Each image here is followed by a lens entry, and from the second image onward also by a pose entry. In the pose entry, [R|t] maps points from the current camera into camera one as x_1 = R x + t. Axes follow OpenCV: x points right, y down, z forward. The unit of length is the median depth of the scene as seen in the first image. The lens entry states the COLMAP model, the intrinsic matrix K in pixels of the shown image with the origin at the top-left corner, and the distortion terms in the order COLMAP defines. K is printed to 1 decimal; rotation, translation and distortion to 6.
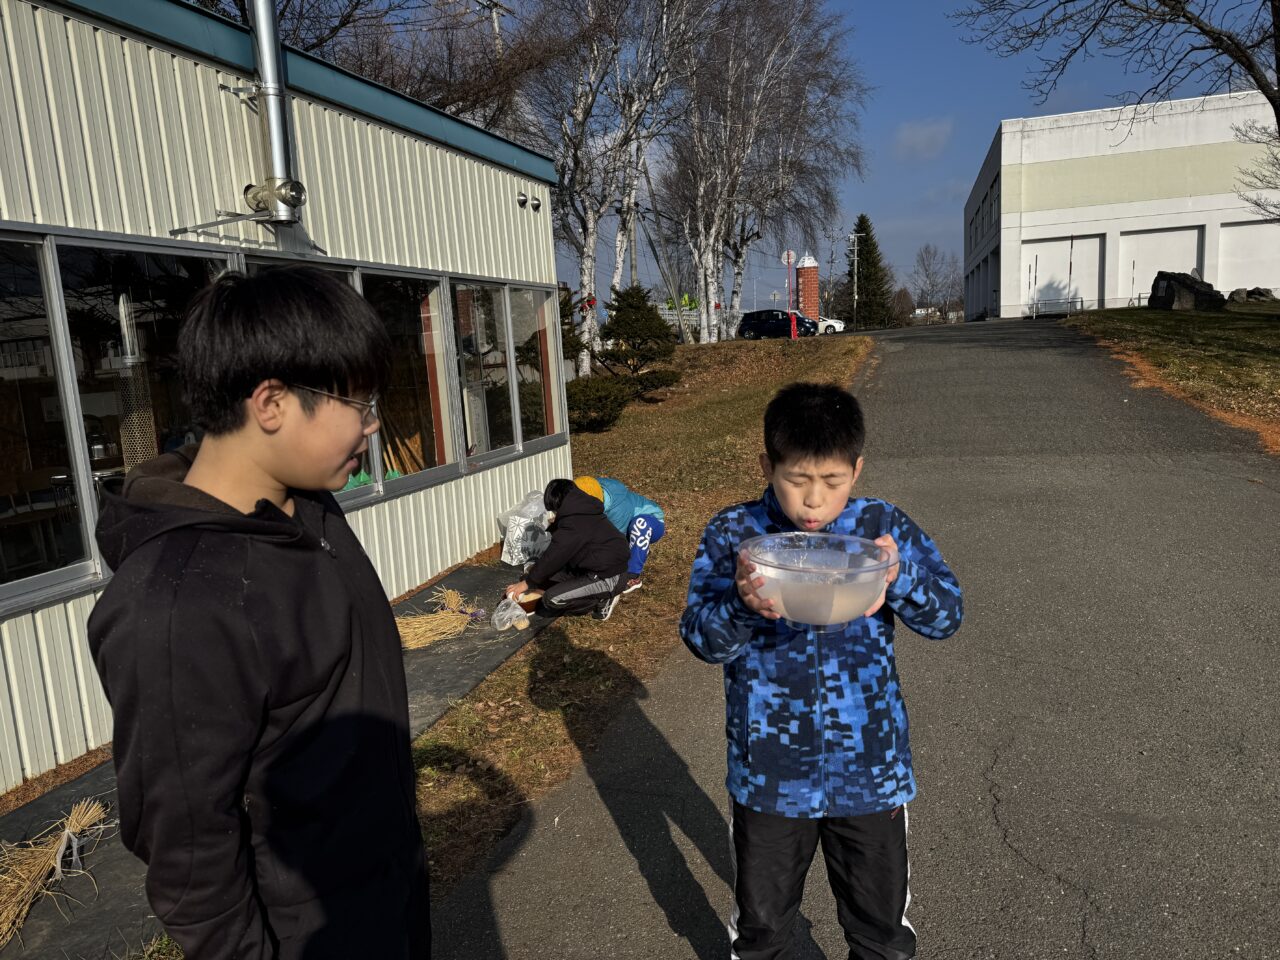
lens RADIAL K [[911.1, 0, 632.6], [0, 911.1, 481.1], [0, 0, 1]] dist [0.005176, -0.003211]
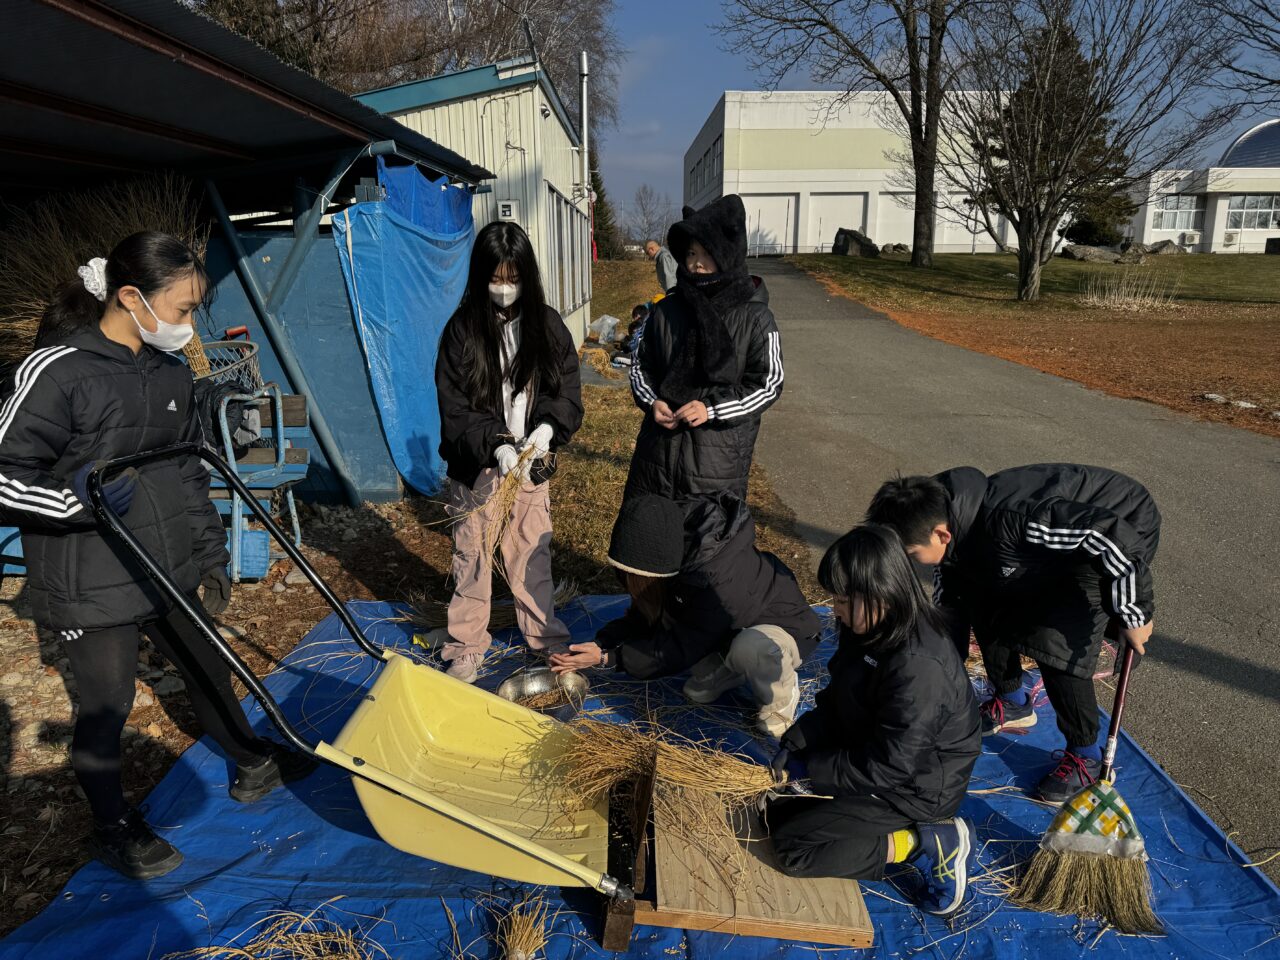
lens RADIAL K [[917.0, 0, 640.1], [0, 917.0, 473.6], [0, 0, 1]] dist [0.067994, 0.000206]
pose [[0.947768, -0.014372, 0.318637, -0.123498], [-0.006607, 0.997885, 0.064661, 0.041958], [-0.318893, -0.063389, 0.945669, -0.196077]]
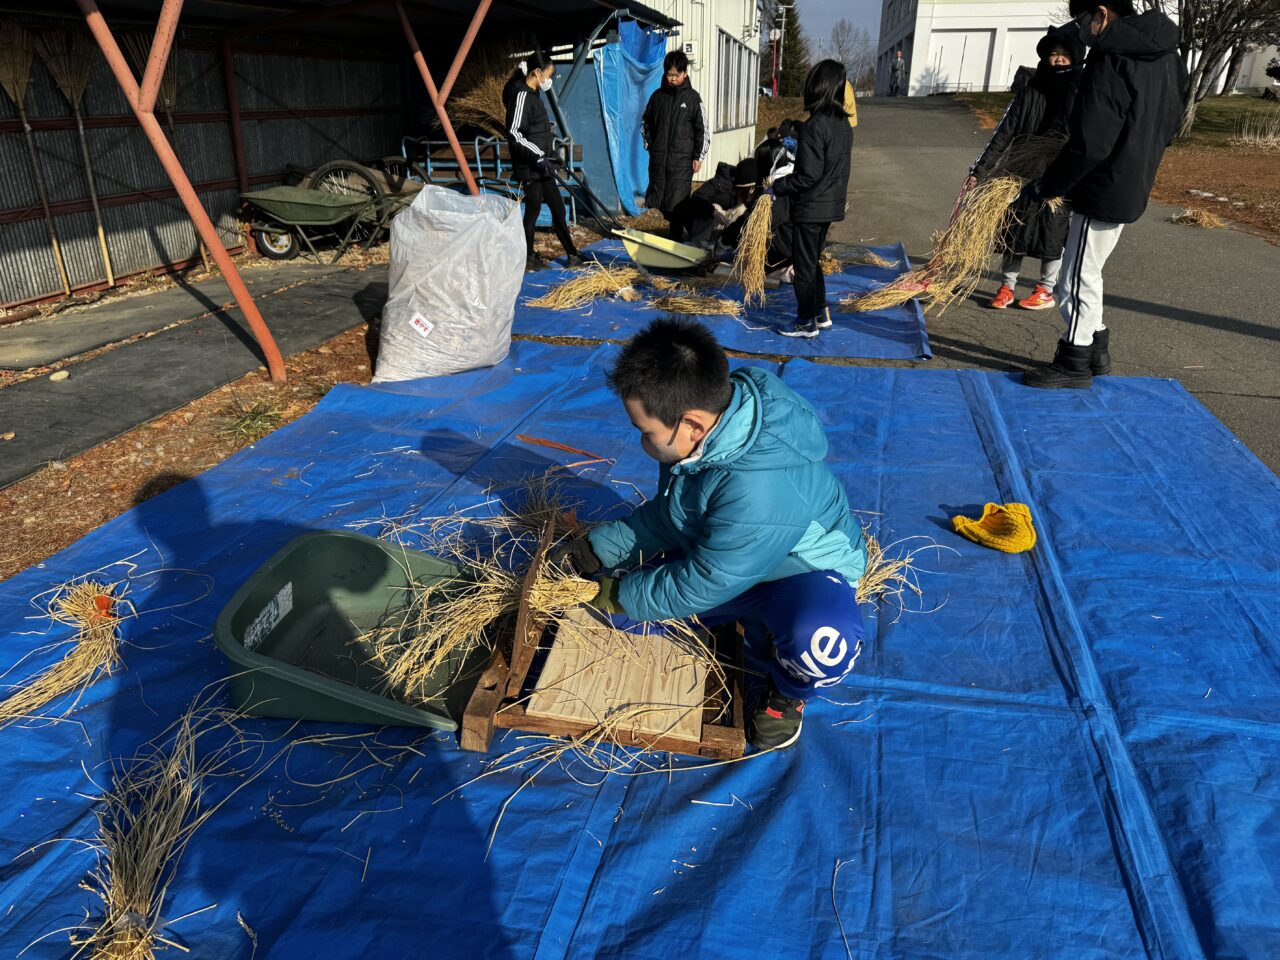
lens RADIAL K [[911.1, 0, 644.0], [0, 911.1, 487.6], [0, 0, 1]] dist [0.005176, -0.003211]
pose [[0.990064, 0.007150, 0.140434, -0.141737], [-0.040589, 0.970727, 0.236732, 0.067839], [-0.134630, -0.240080, 0.961372, -0.313780]]
